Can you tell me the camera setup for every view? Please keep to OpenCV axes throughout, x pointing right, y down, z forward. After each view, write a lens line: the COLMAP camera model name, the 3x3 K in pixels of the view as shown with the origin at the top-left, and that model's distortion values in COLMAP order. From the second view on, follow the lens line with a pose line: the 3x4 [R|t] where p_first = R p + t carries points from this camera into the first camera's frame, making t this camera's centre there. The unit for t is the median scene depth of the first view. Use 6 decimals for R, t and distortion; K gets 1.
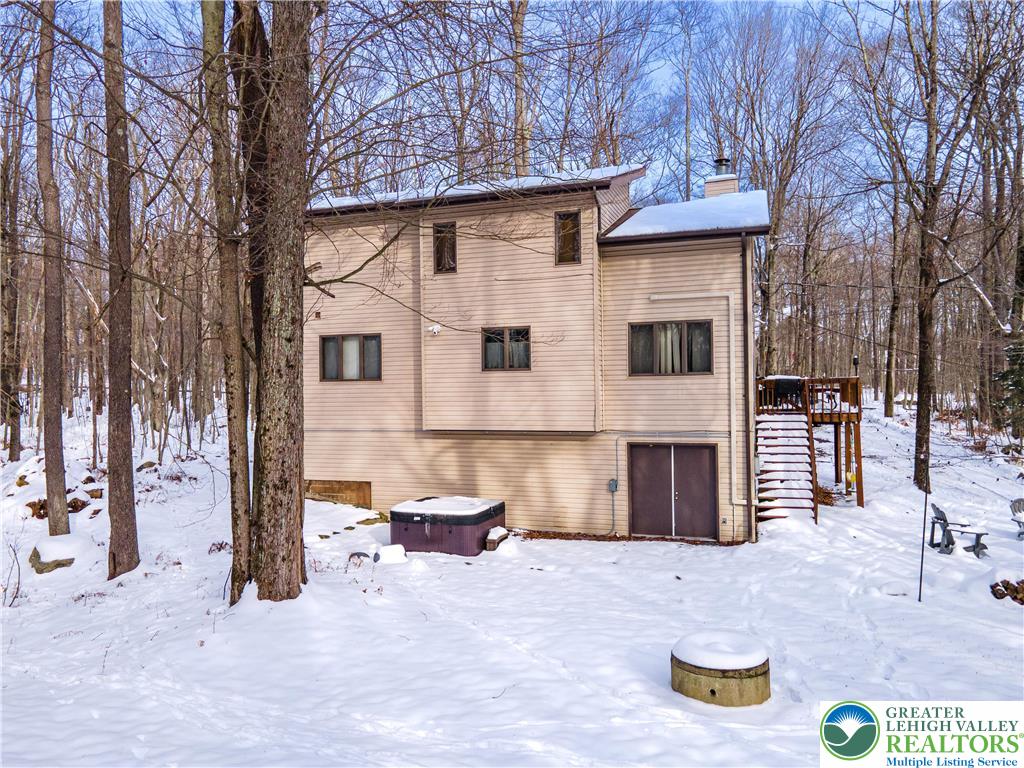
lens RADIAL K [[748.5, 0, 512.0], [0, 748.5, 384.0], [0, 0, 1]] dist [0.017222, 0.074067]
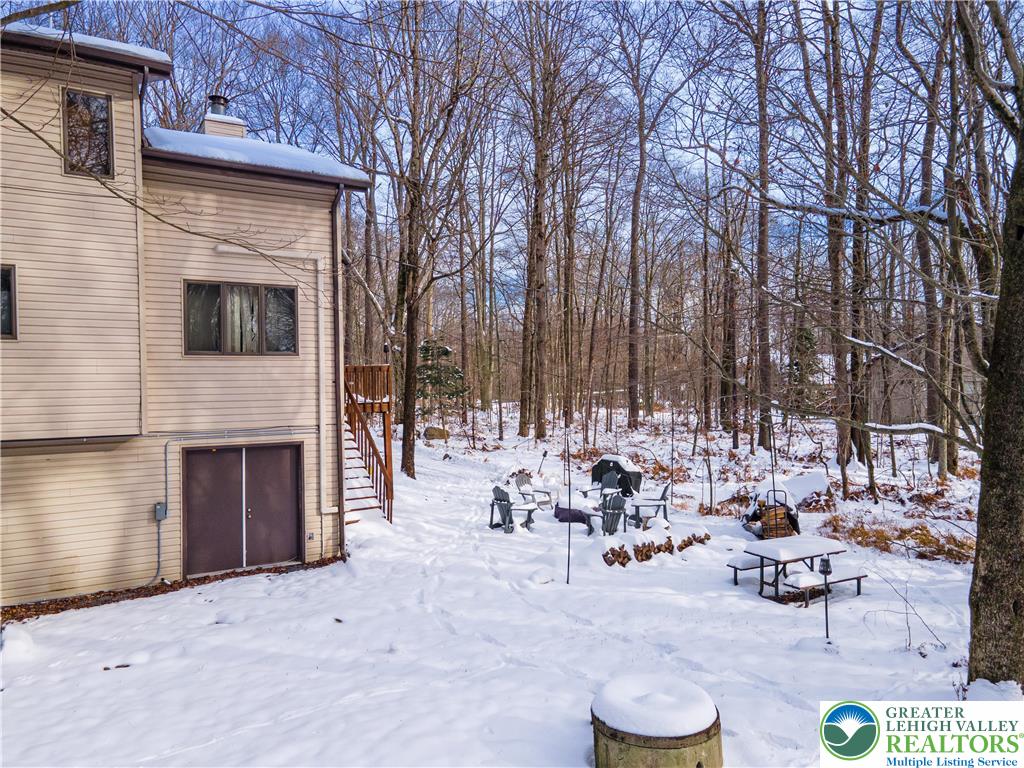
lens RADIAL K [[748.5, 0, 512.0], [0, 748.5, 384.0], [0, 0, 1]] dist [0.017222, 0.074067]
pose [[0.641039, 0.001223, 0.767507, -0.199113], [-0.003664, 0.999992, 0.001467, 0.015901], [-0.767500, -0.003752, 0.641038, 0.312859]]
